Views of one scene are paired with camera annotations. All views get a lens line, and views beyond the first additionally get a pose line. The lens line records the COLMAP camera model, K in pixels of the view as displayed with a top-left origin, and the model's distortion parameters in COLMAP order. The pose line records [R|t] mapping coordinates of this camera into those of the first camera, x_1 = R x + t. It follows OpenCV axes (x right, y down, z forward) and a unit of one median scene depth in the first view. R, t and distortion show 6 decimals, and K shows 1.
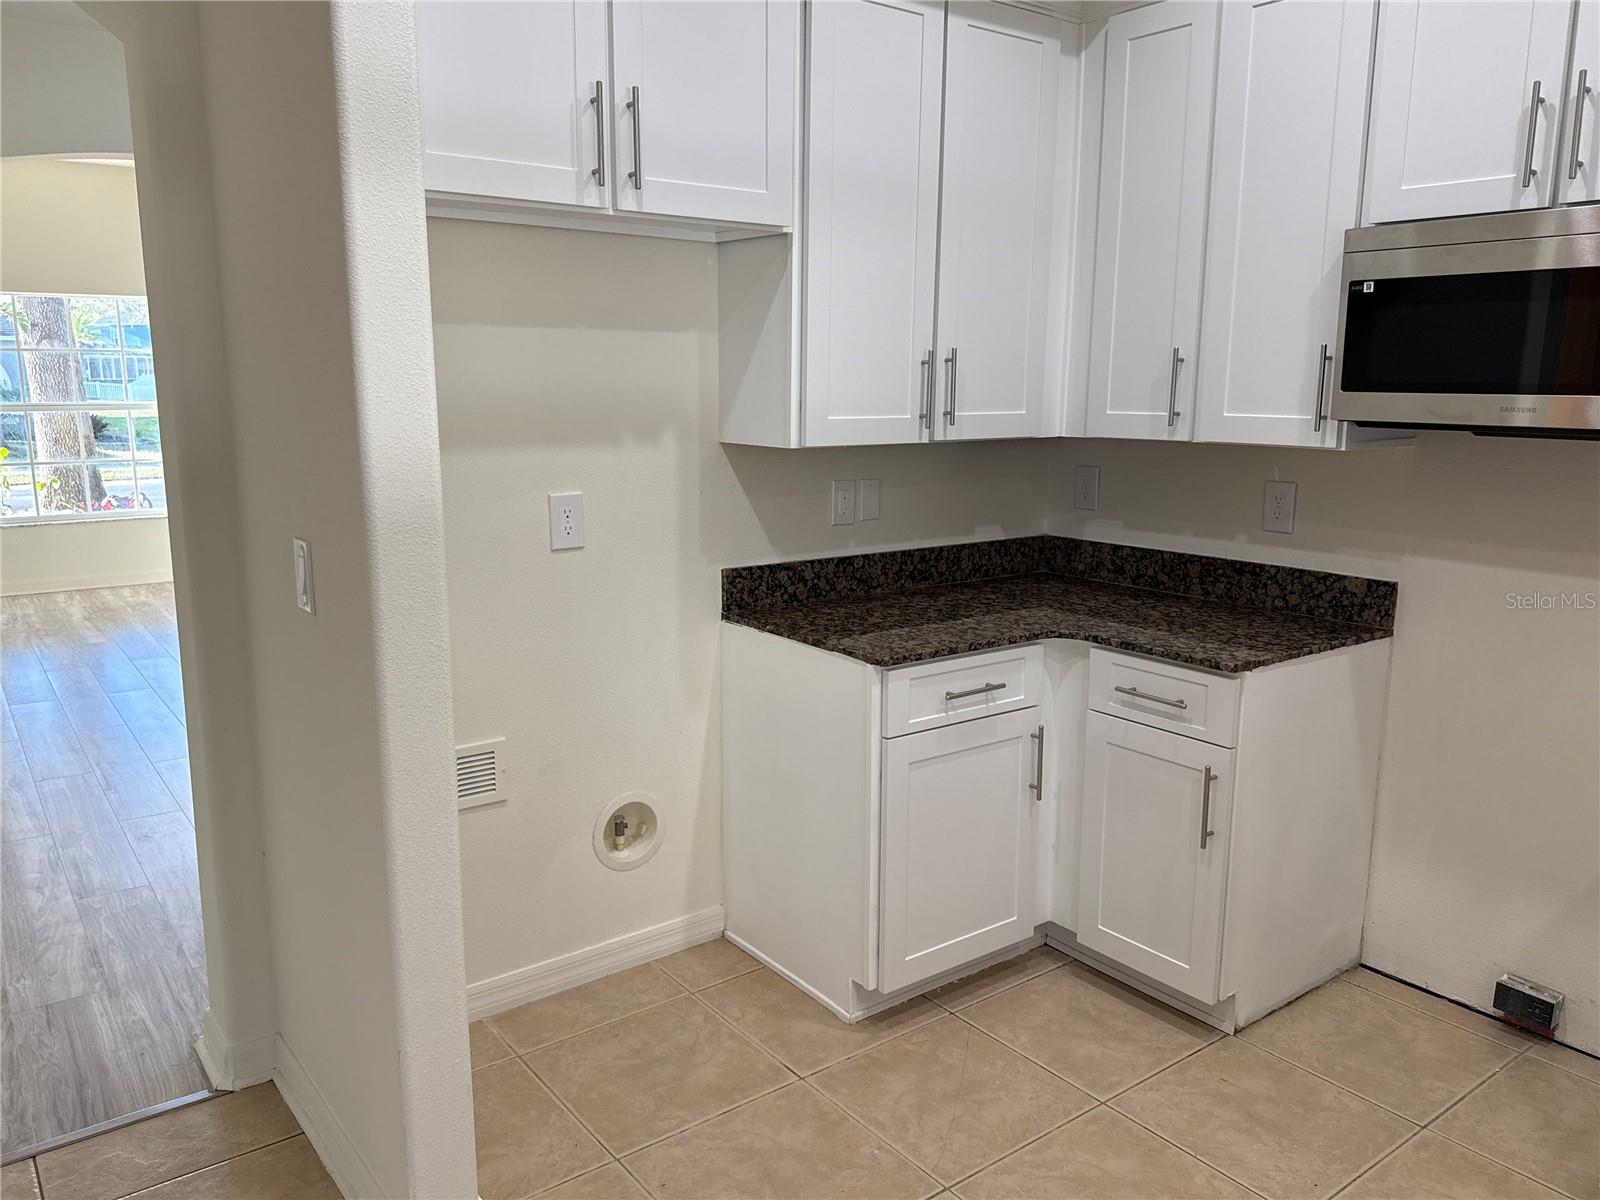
lens RADIAL K [[1197.3, 0, 800.0], [0, 1197.3, 600.0], [0, 0, 1]] dist [0.063652, -0.086862]
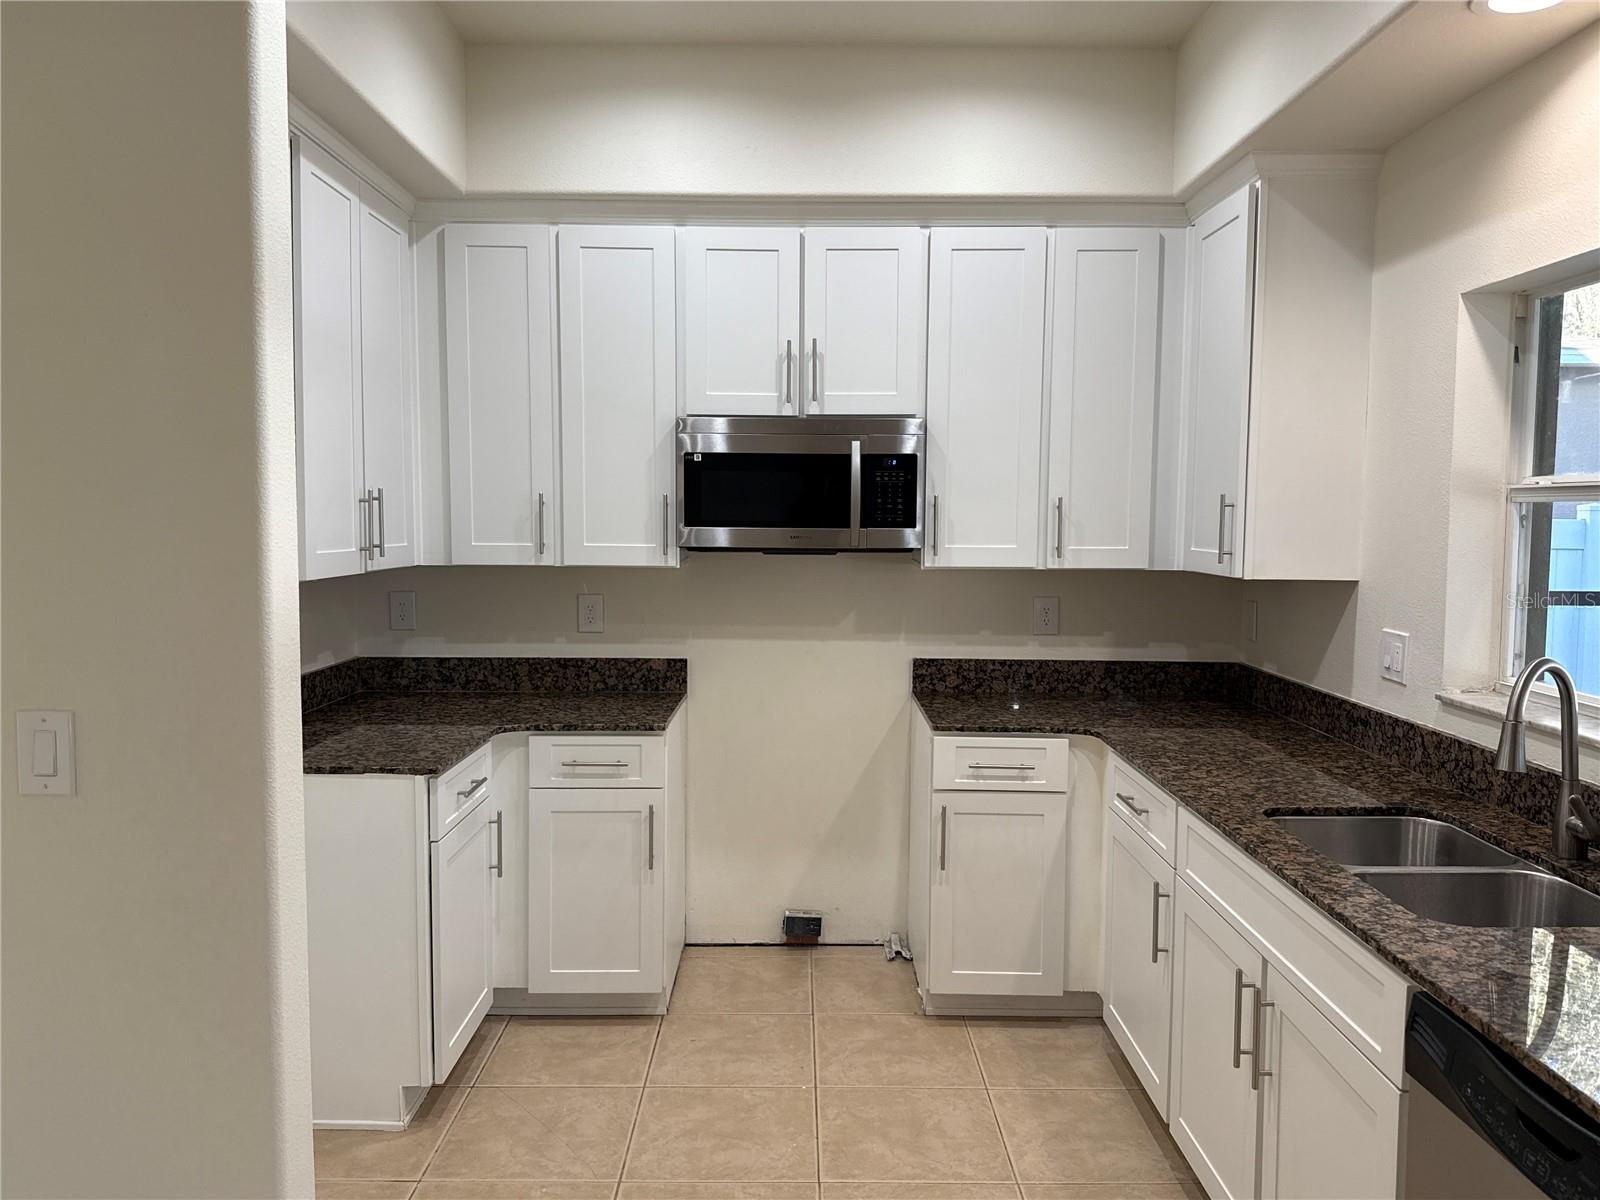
lens RADIAL K [[1182.9, 0, 800.0], [0, 1182.9, 600.0], [0, 0, 1]] dist [0.216506, -0.497298]
pose [[0.605930, -0.058227, 0.793384, -0.538697], [0.140450, 0.989481, -0.034646, -0.015913], [-0.783022, 0.132424, 0.607734, 0.037753]]
